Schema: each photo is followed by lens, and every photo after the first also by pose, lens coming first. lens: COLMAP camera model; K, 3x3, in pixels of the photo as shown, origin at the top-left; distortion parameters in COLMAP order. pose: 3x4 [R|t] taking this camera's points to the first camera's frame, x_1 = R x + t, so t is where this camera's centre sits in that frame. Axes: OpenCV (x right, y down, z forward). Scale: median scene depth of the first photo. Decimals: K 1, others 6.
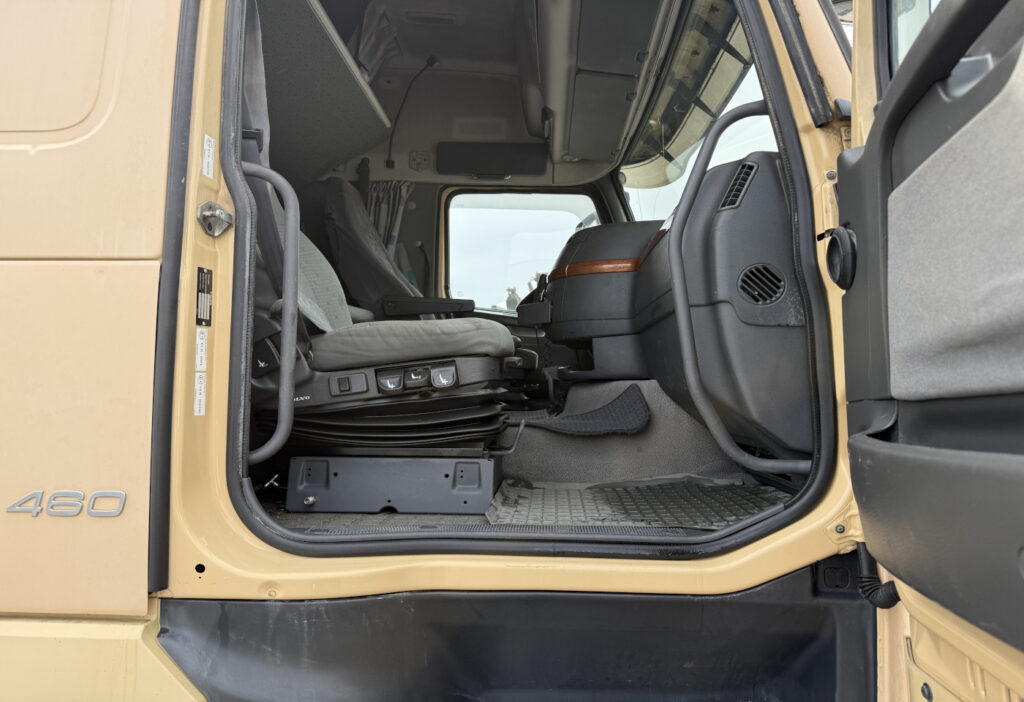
lens RADIAL K [[621.3, 0, 512.0], [0, 621.3, 351.0], [0, 0, 1]] dist [-0.000913, -0.000936]
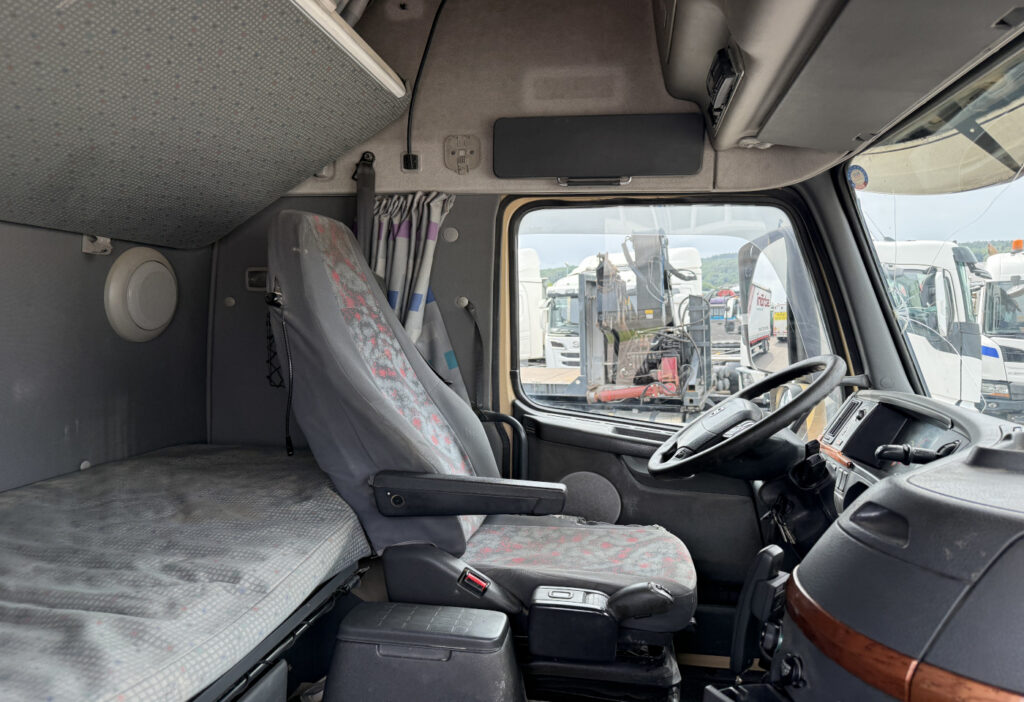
lens RADIAL K [[621.3, 0, 512.0], [0, 621.3, 351.0], [0, 0, 1]] dist [-0.000913, -0.000936]
pose [[0.989949, 0.011329, -0.140971, -0.026830], [0.005371, 0.993056, 0.117523, -0.198455], [0.141323, -0.117099, 0.983013, 0.449839]]
